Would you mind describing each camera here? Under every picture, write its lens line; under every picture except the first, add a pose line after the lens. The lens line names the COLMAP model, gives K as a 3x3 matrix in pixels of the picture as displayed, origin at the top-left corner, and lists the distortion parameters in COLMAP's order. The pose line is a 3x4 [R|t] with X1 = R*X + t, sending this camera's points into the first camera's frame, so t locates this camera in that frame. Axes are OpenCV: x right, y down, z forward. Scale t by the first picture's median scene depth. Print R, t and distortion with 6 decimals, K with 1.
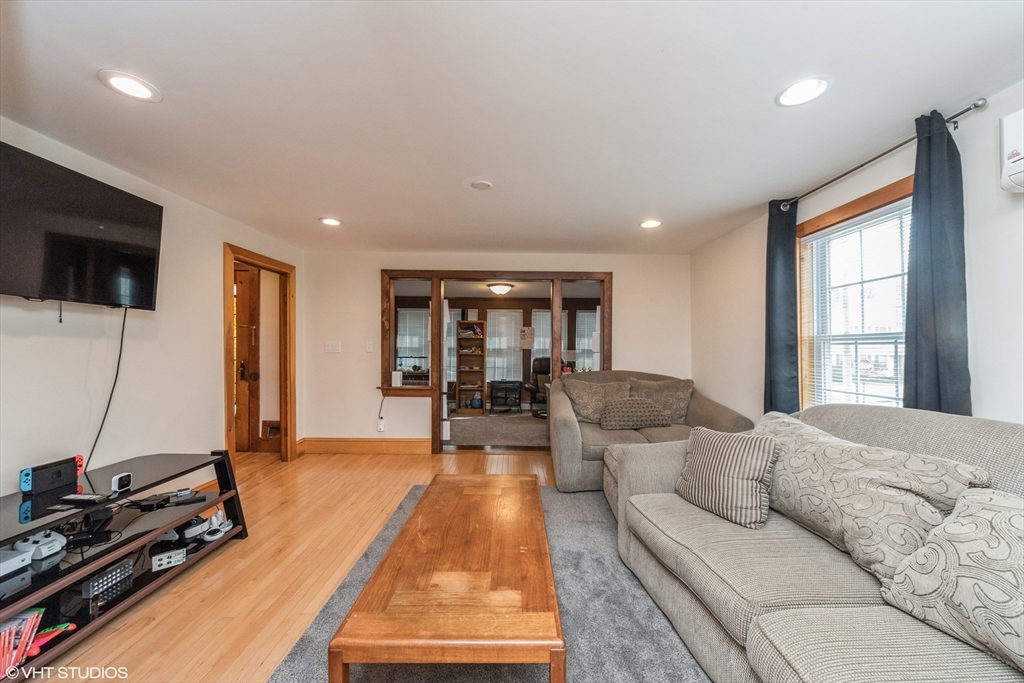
lens RADIAL K [[373.4, 0, 512.0], [0, 373.4, 341.5], [0, 0, 1]] dist [0.000012, 0.000018]
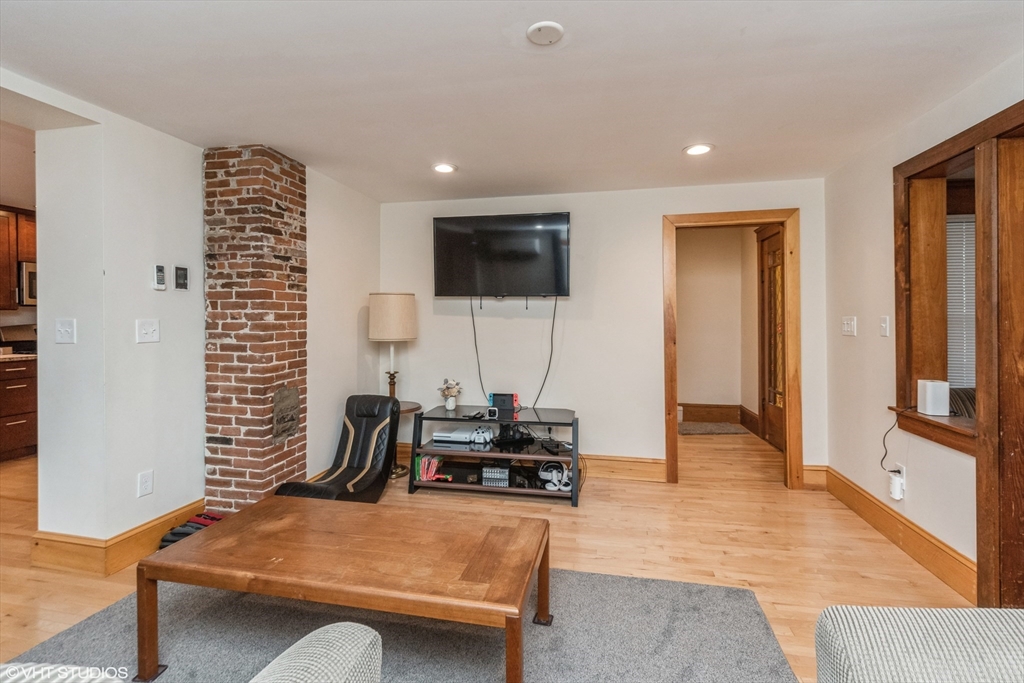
lens RADIAL K [[466.6, 0, 511.5], [0, 466.6, 323.9], [0, 0, 1]] dist [0.000106, -0.000033]
pose [[-0.214806, -0.001732, -0.976655, 0.348970], [0.012343, 0.999914, -0.004488, 0.008675], [0.976579, -0.013019, -0.214767, 0.639984]]
